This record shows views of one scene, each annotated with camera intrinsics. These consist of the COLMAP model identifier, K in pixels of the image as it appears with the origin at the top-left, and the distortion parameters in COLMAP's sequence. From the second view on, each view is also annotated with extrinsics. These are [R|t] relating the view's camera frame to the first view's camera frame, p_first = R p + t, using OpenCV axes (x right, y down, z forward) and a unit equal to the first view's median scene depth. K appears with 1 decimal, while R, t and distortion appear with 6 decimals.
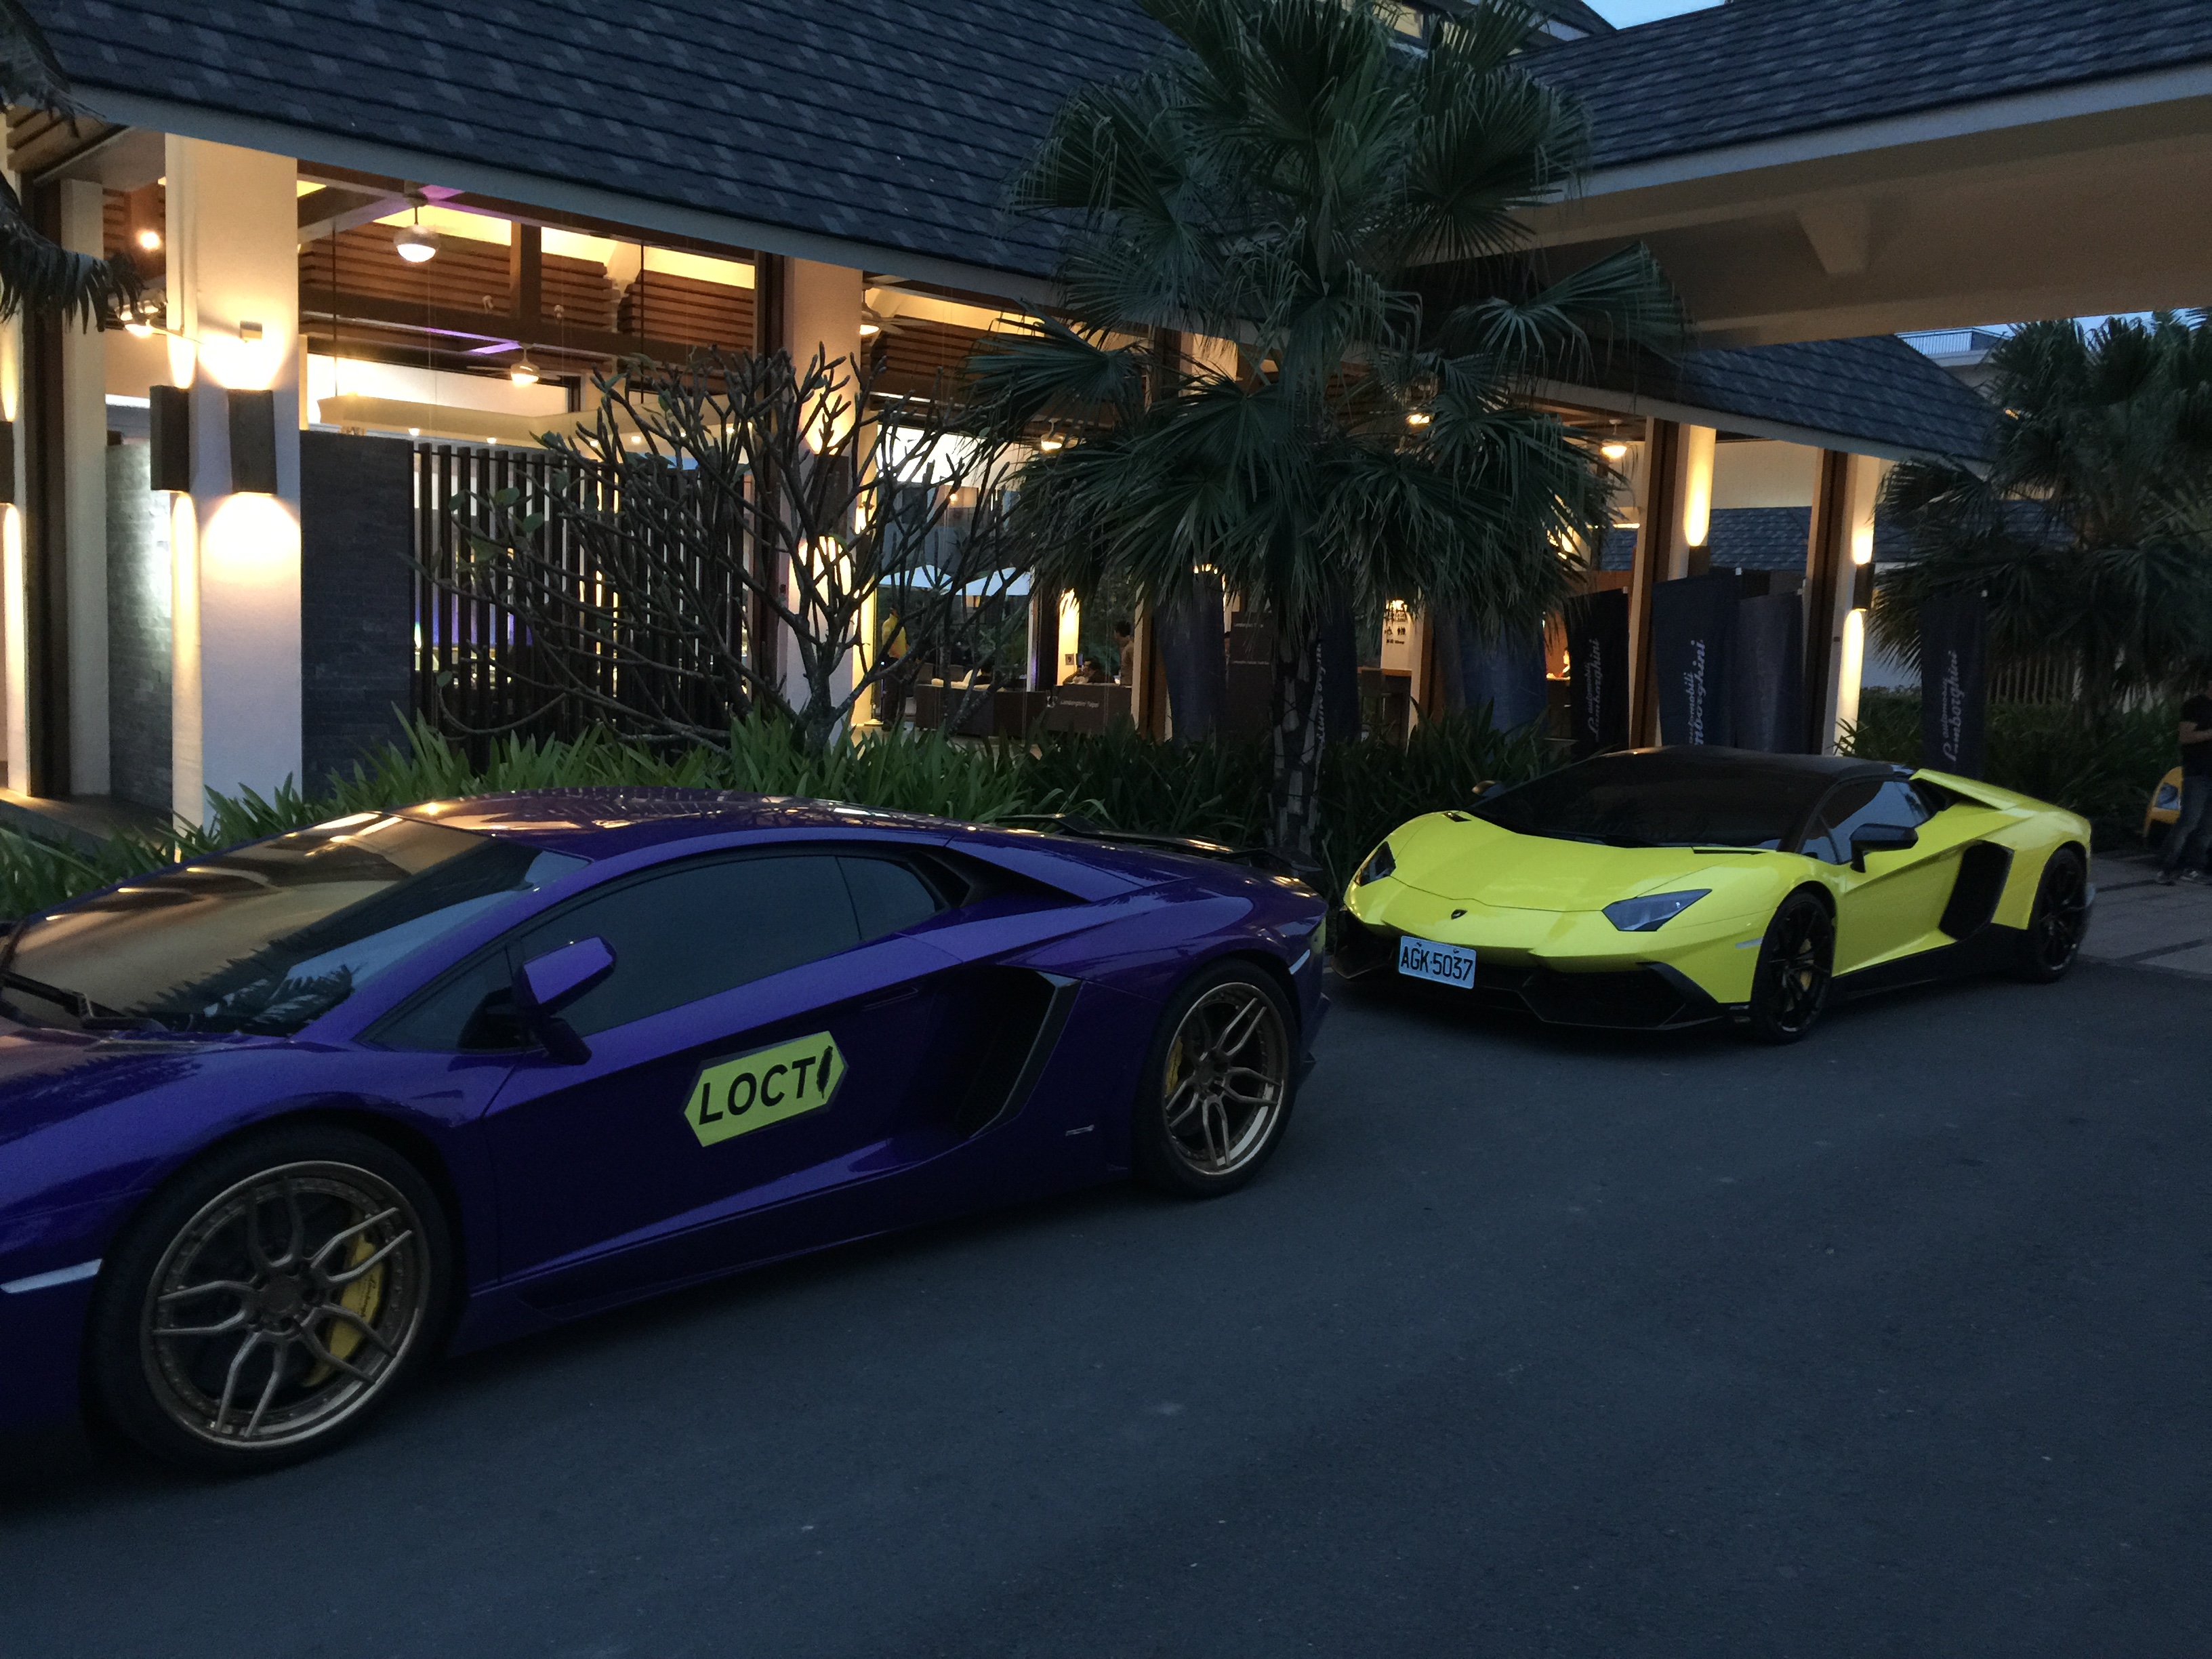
lens RADIAL K [[1901.7, 0, 1119.3], [0, 1901.7, 831.1], [0, 0, 1]] dist [0.031860, -0.003799]
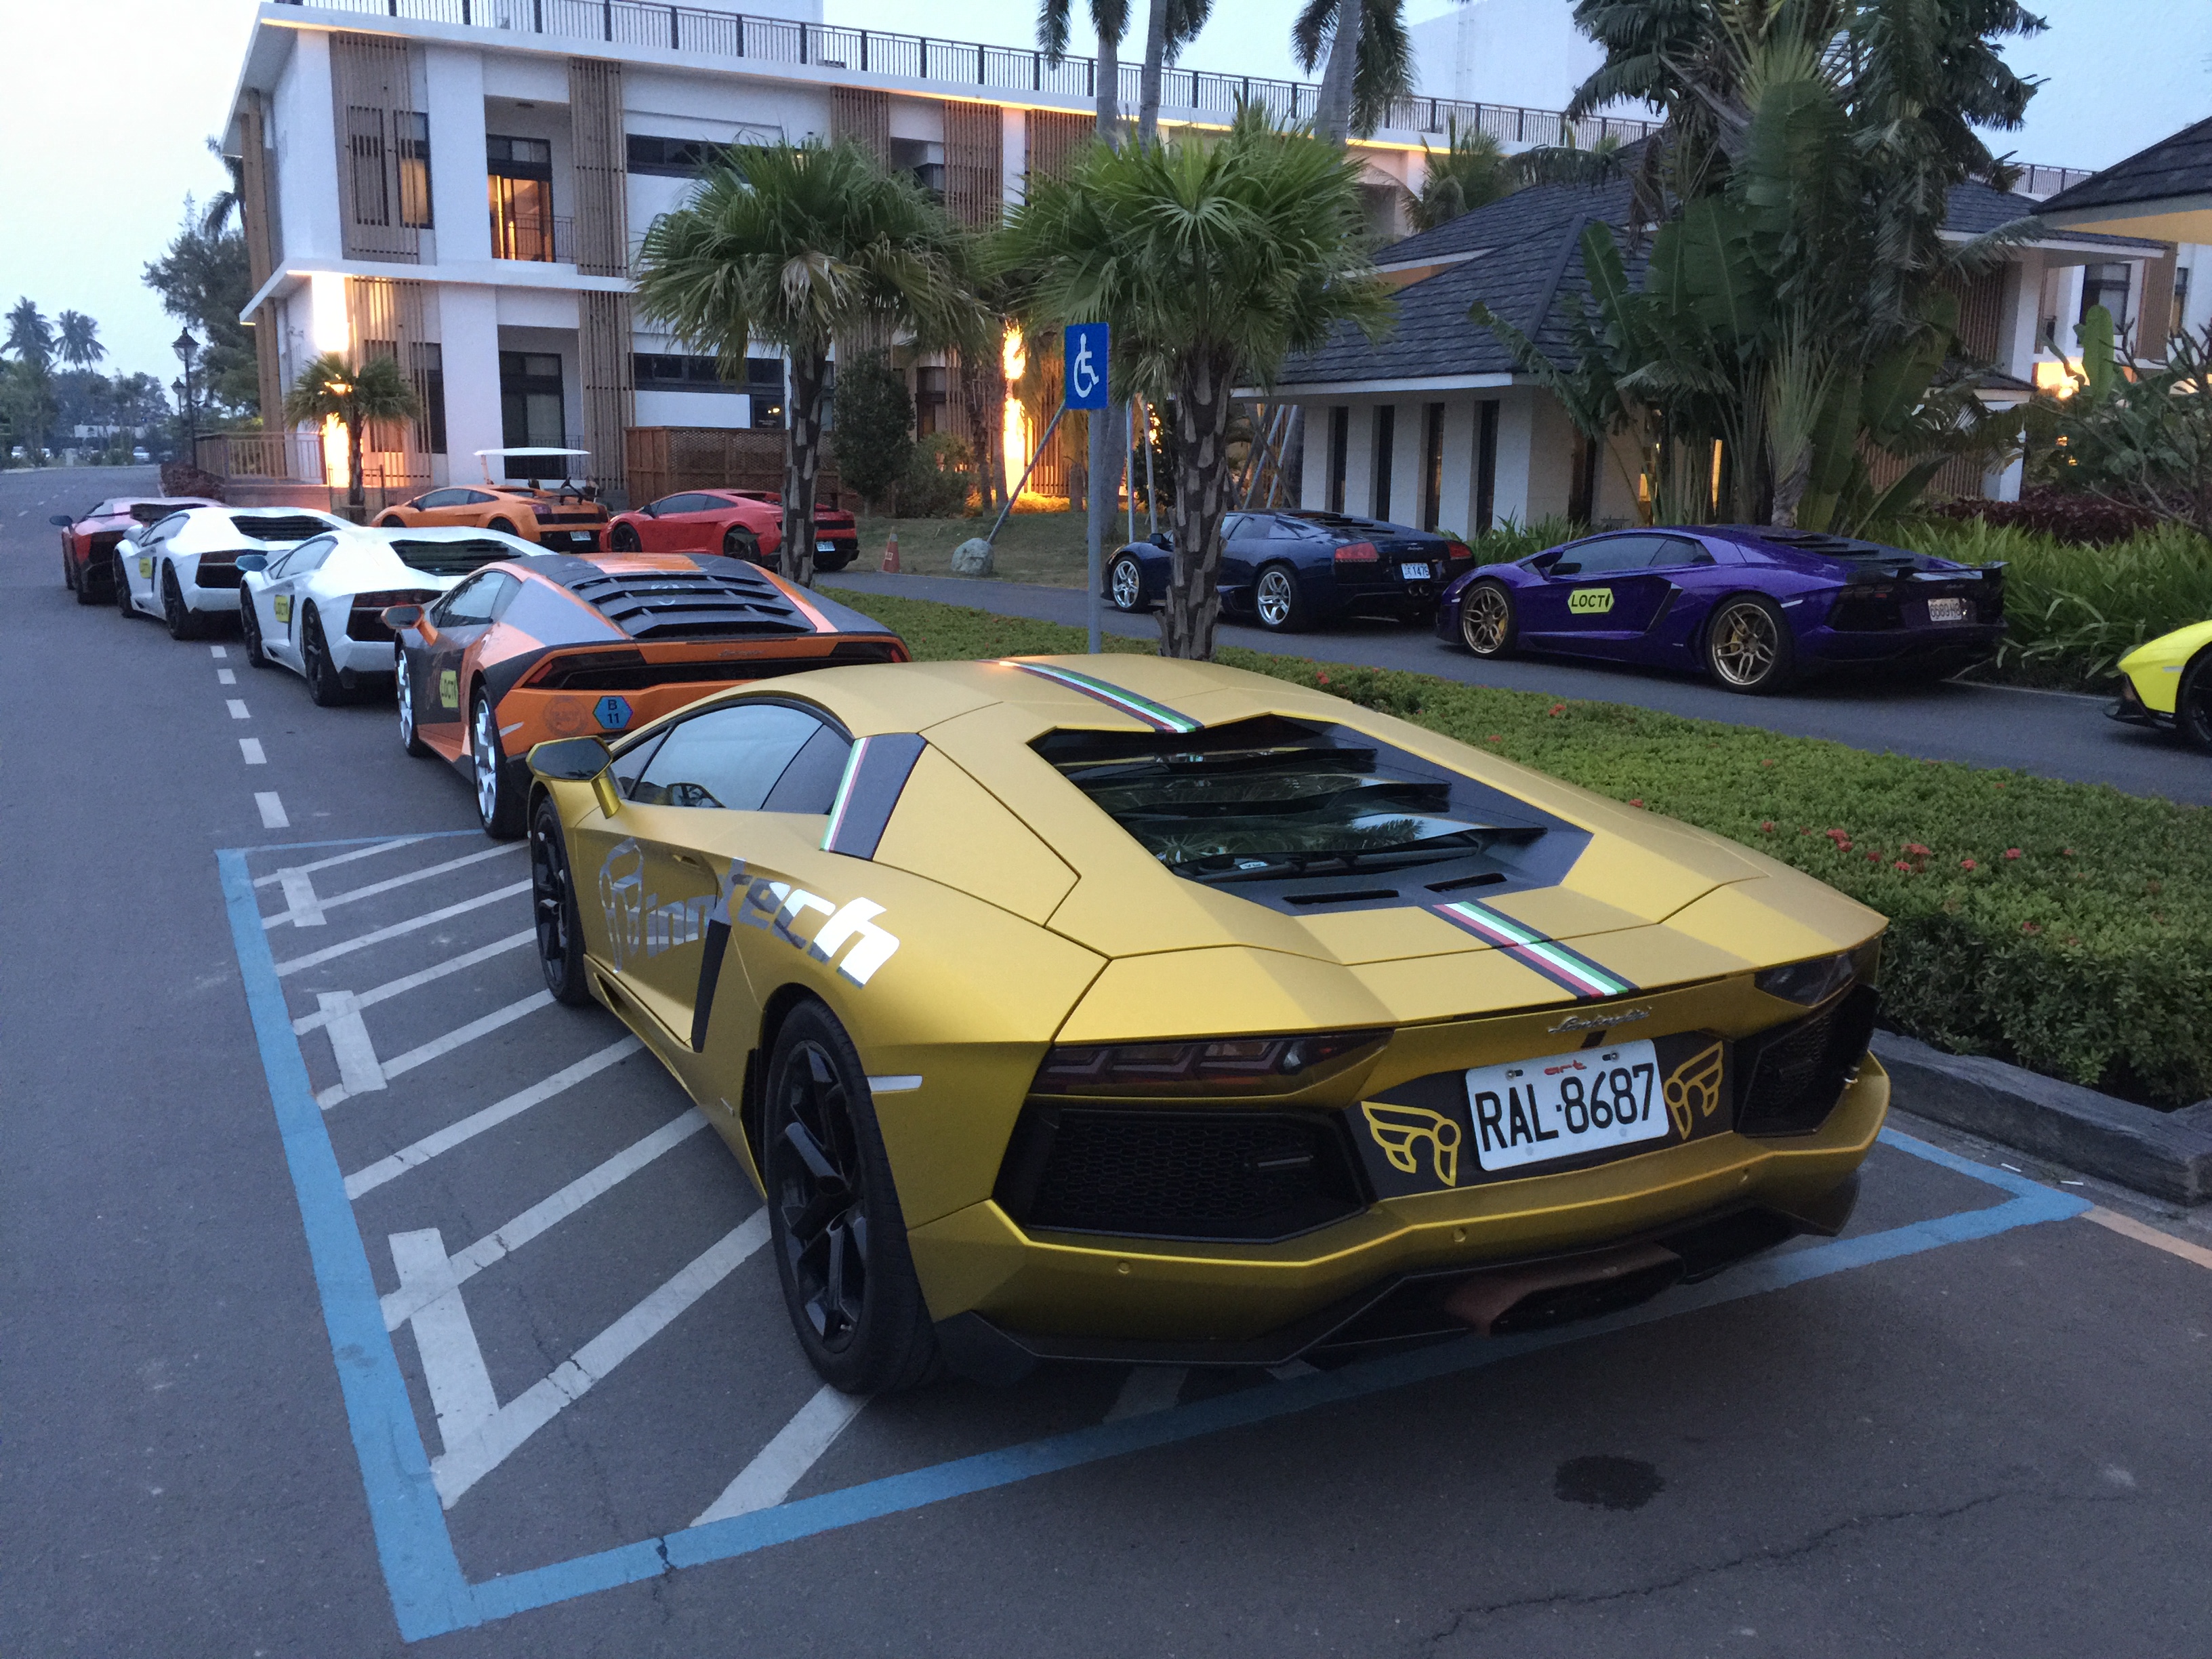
lens RADIAL K [[1901.7, 0, 1119.3], [0, 1901.7, 831.1], [0, 0, 1]] dist [0.031860, -0.003799]
pose [[-0.261711, 0.141371, -0.954736, 1.706249], [-0.125074, 0.975905, 0.178791, 0.018547], [0.957008, 0.166205, -0.237723, 0.563999]]
